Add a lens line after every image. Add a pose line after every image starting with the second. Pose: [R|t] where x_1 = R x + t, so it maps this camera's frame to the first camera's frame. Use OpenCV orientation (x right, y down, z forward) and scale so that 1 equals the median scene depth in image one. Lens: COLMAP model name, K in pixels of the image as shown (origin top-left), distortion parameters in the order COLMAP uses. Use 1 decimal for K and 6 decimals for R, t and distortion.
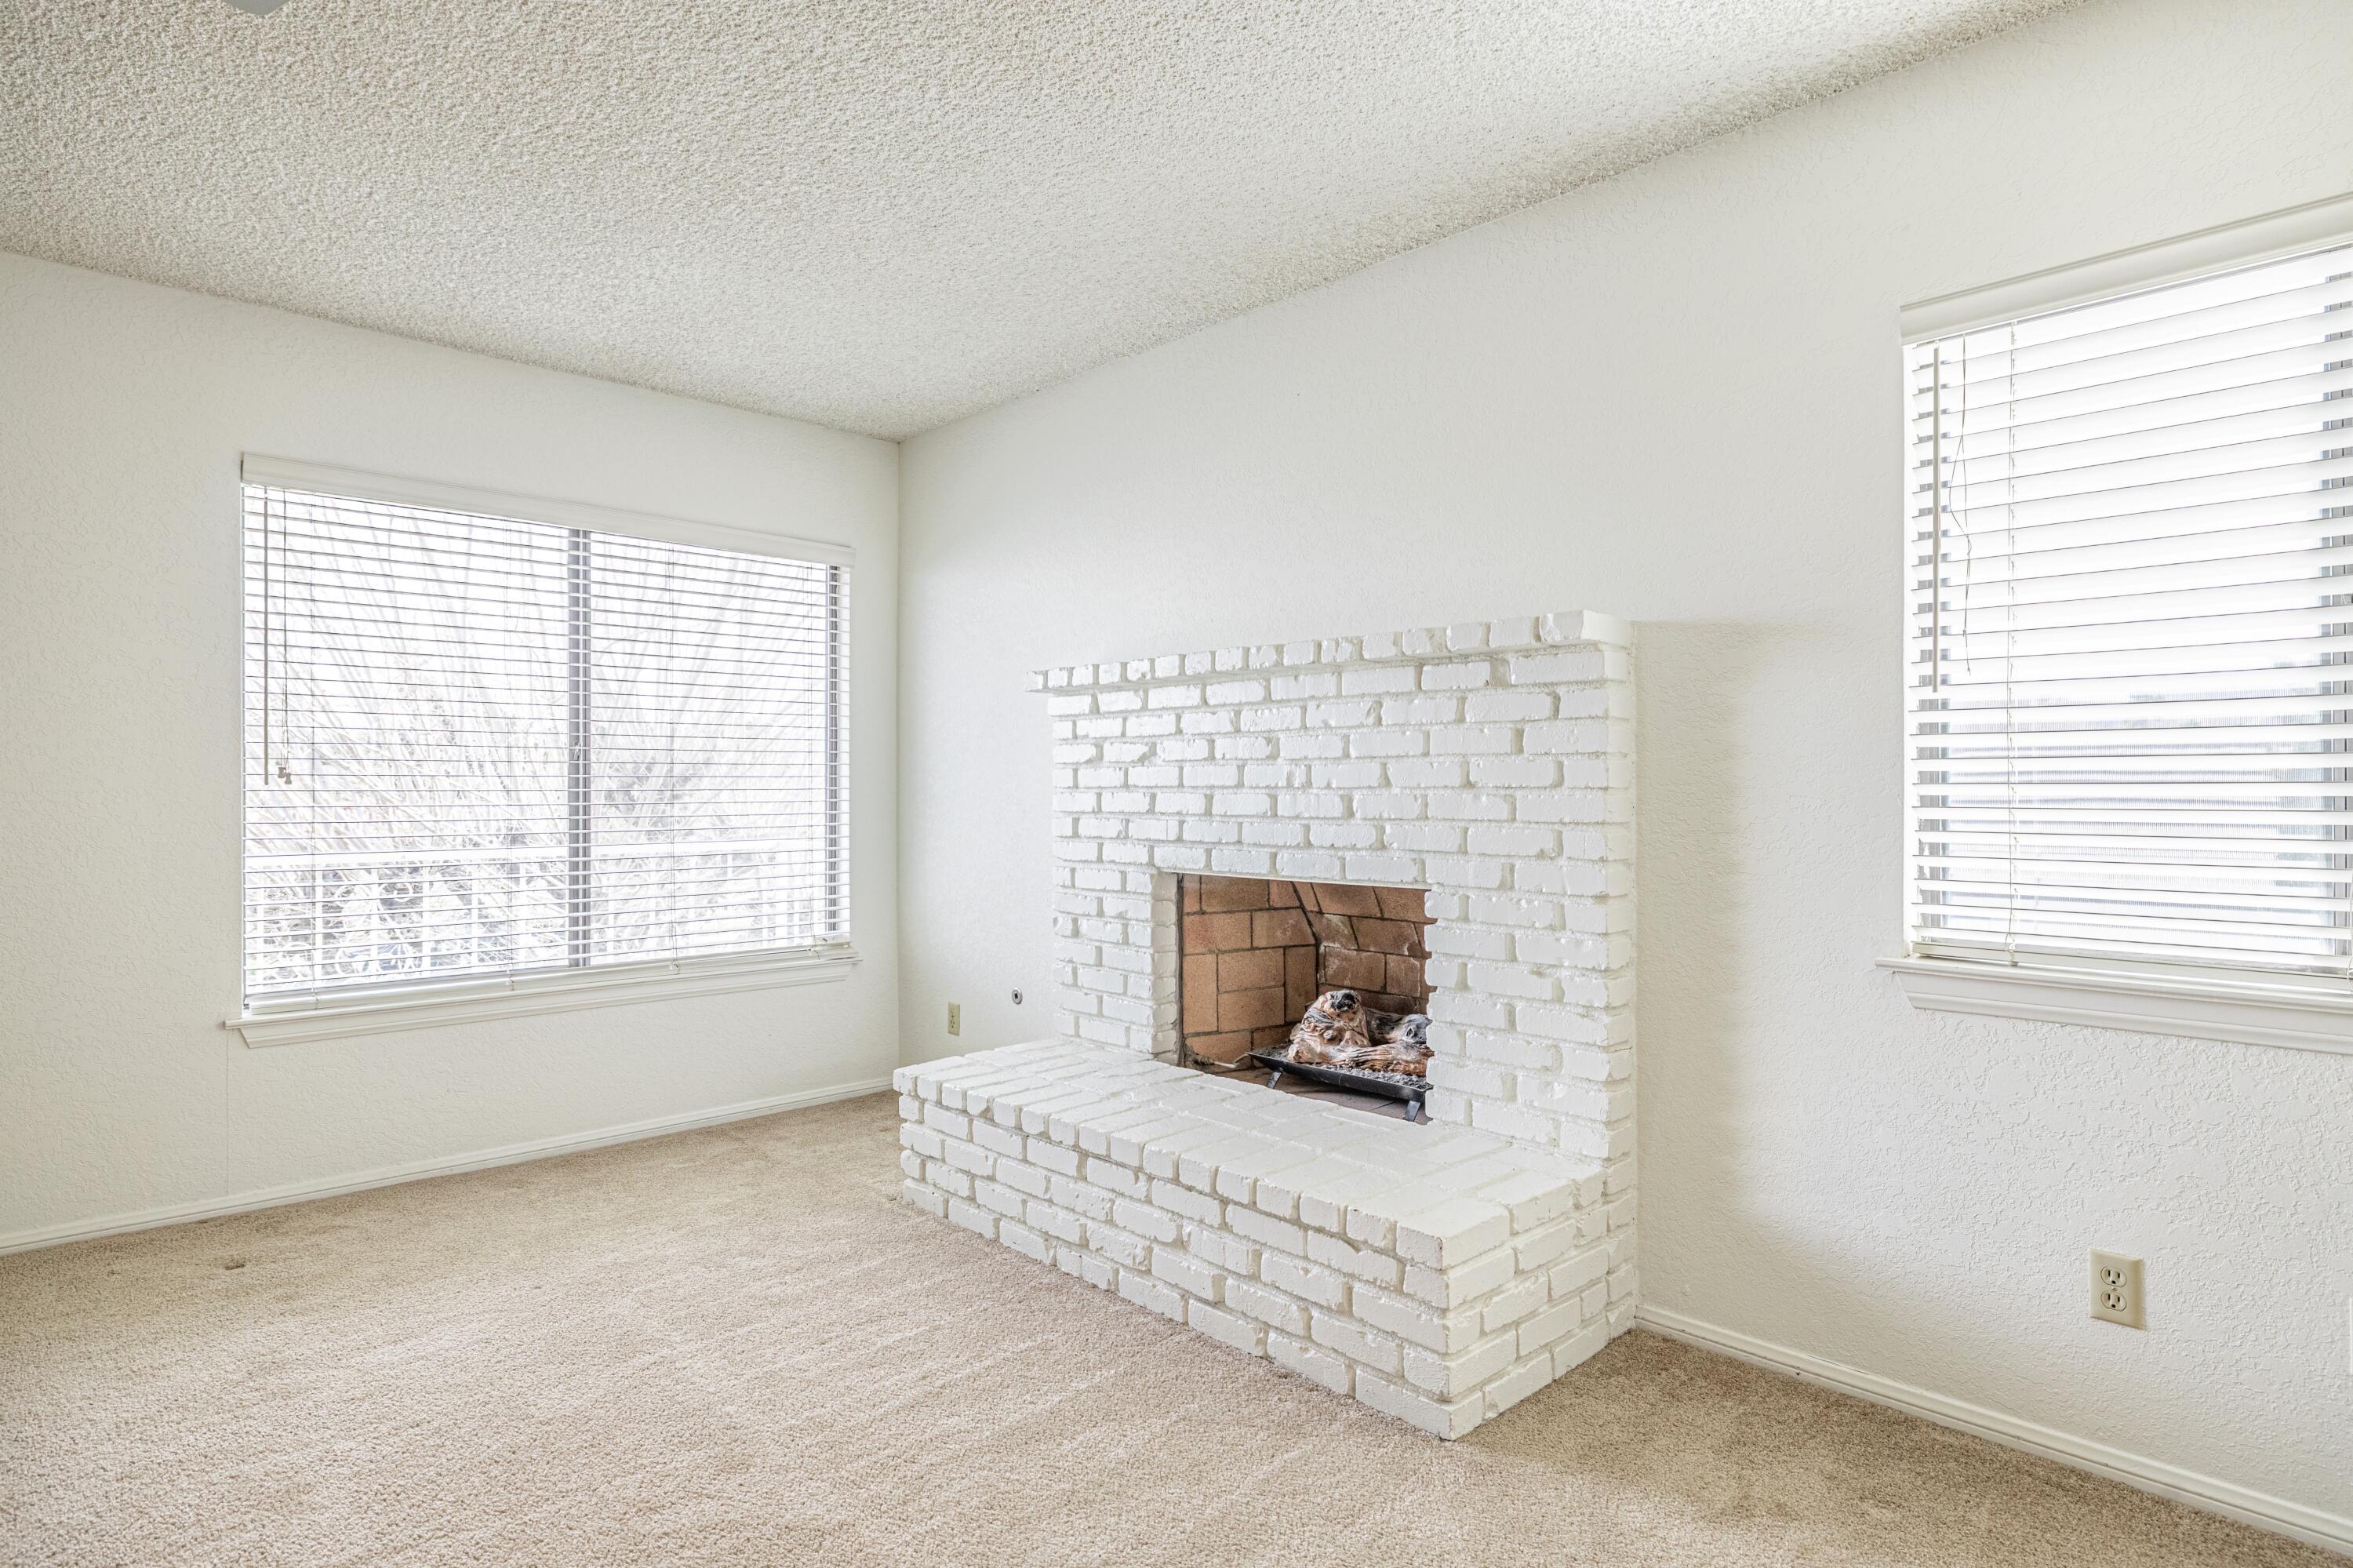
lens RADIAL K [[1242.2, 0, 1174.7], [0, 1242.2, 778.7], [0, 0, 1]] dist [-0.000943, -0.000174]
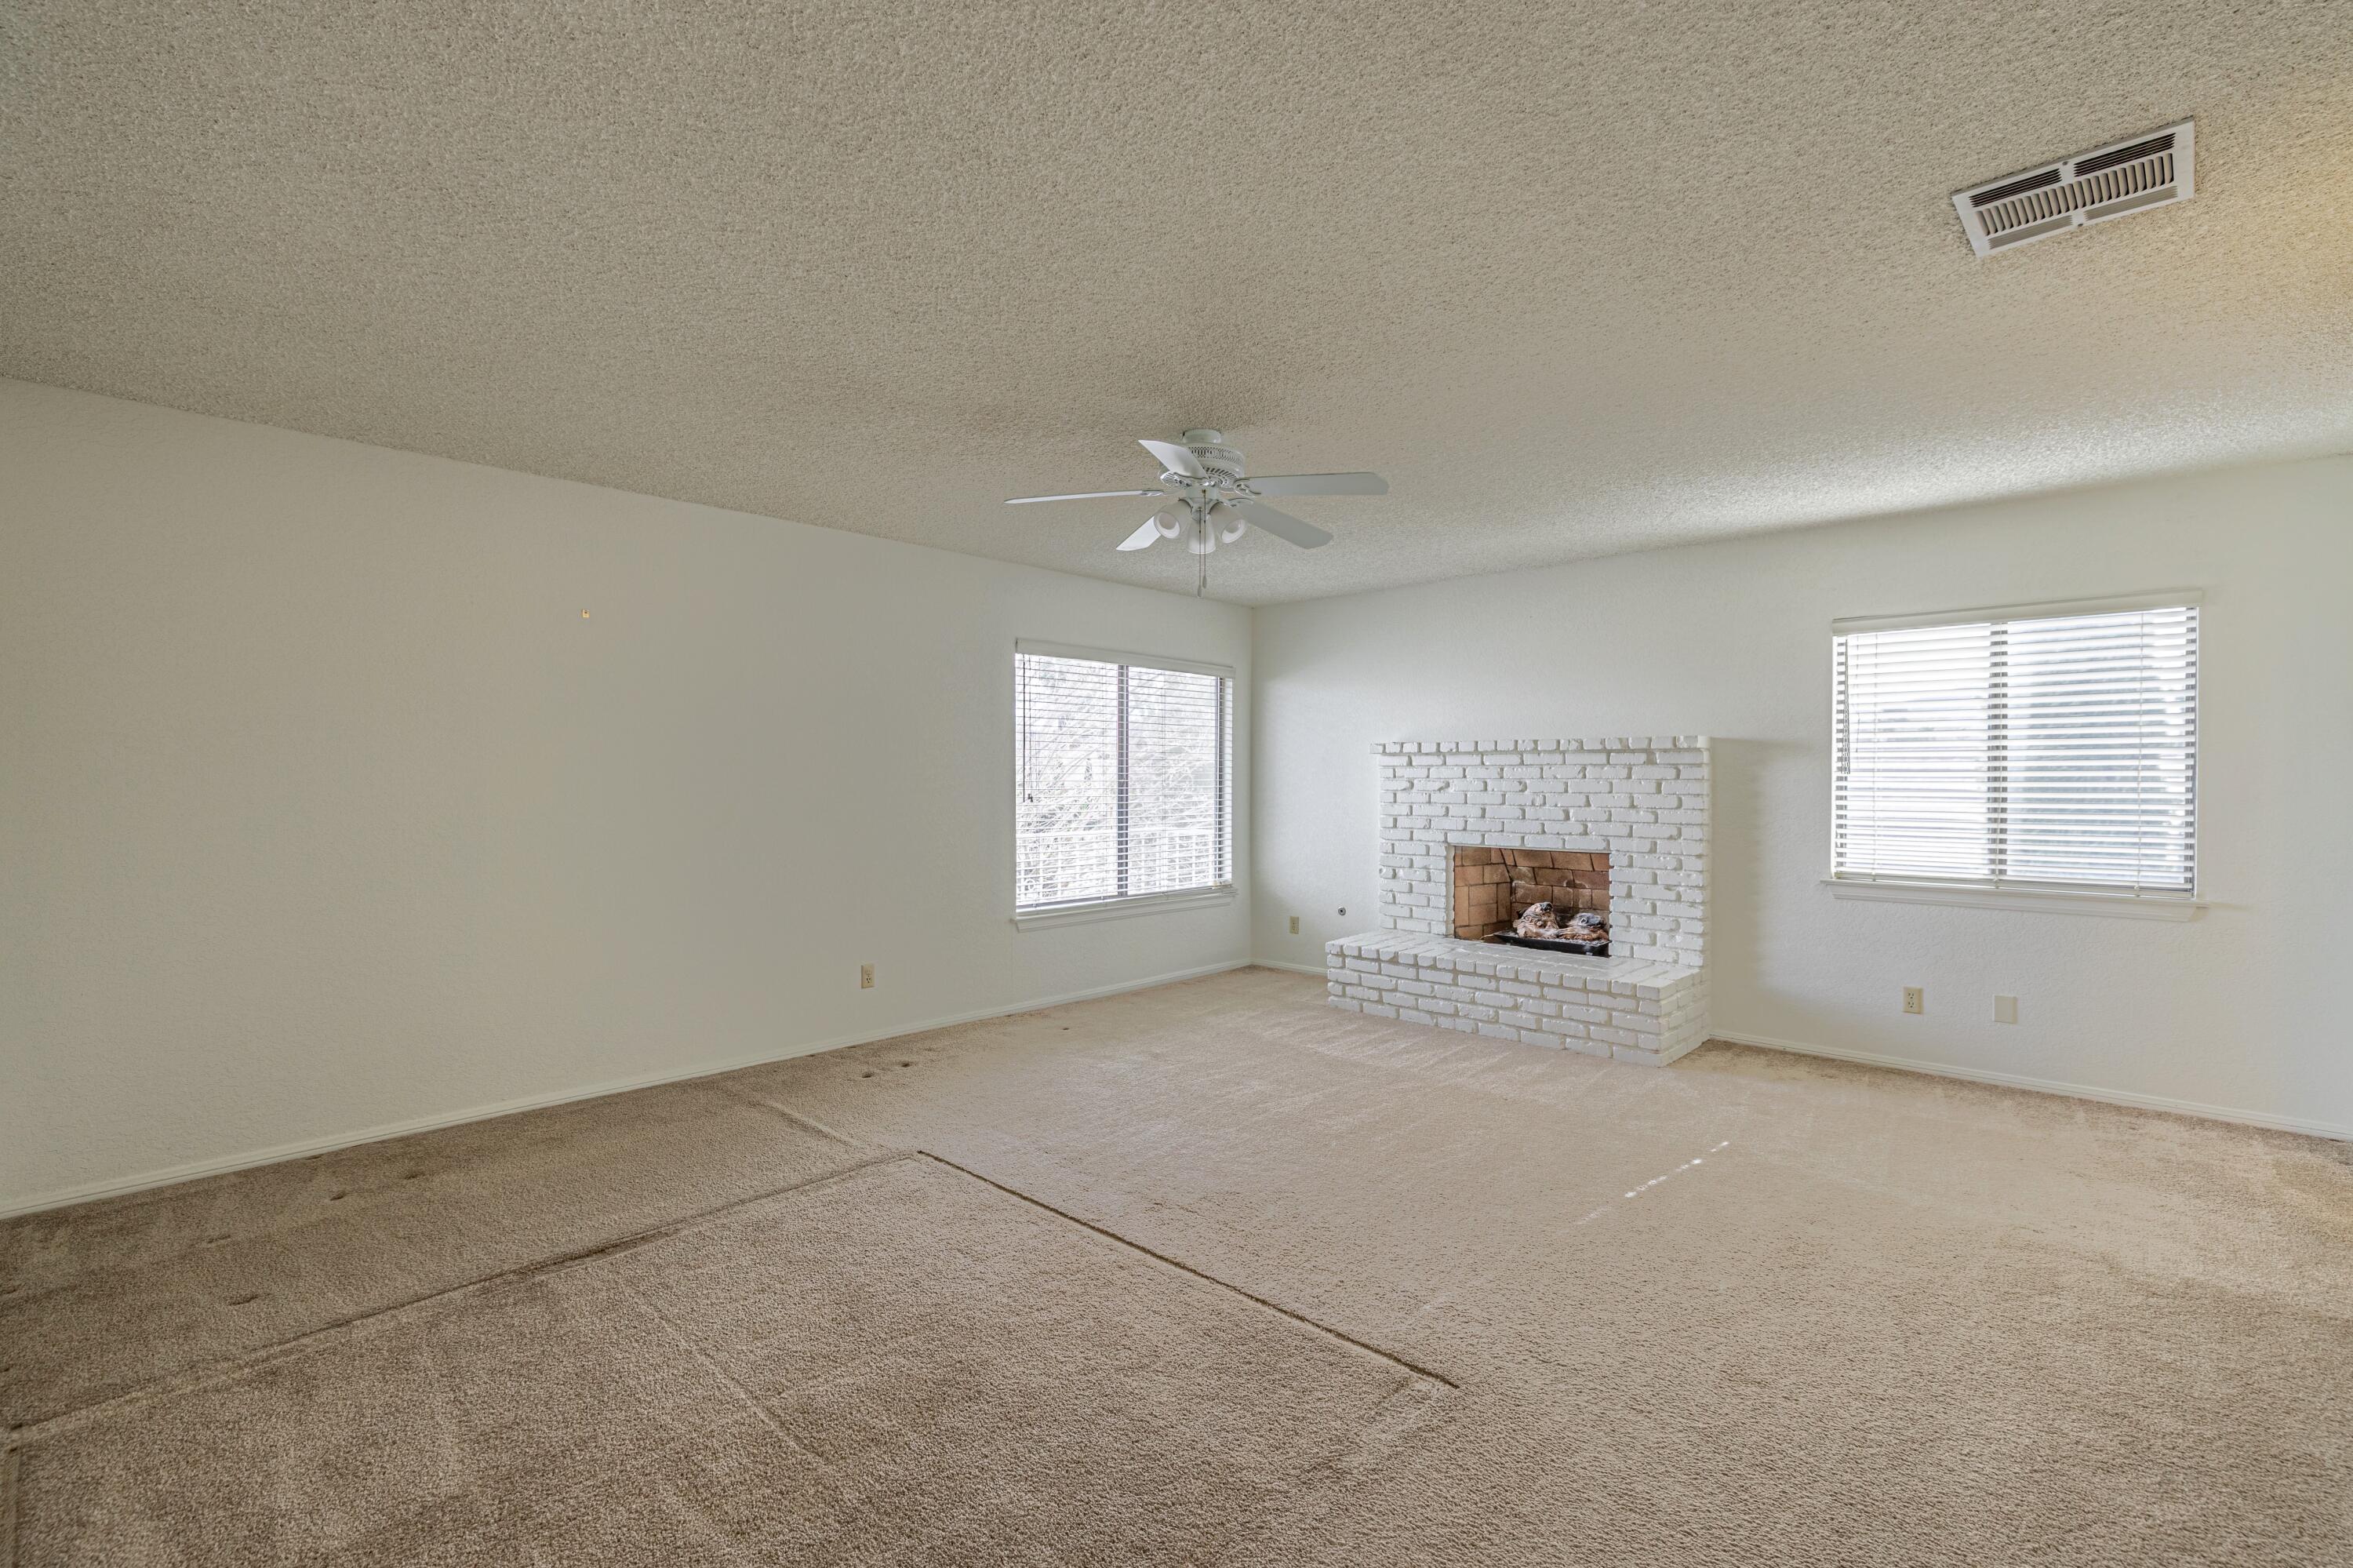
lens RADIAL K [[1037.2, 0, 1171.0], [0, 1037.2, 778.4], [0, 0, 1]] dist [-0.002318, 0.000114]
pose [[0.998387, 0.002781, 0.056706, -0.670853], [-0.003316, 0.999951, 0.009337, -0.057447], [-0.056677, -0.009510, 0.998347, -0.788699]]
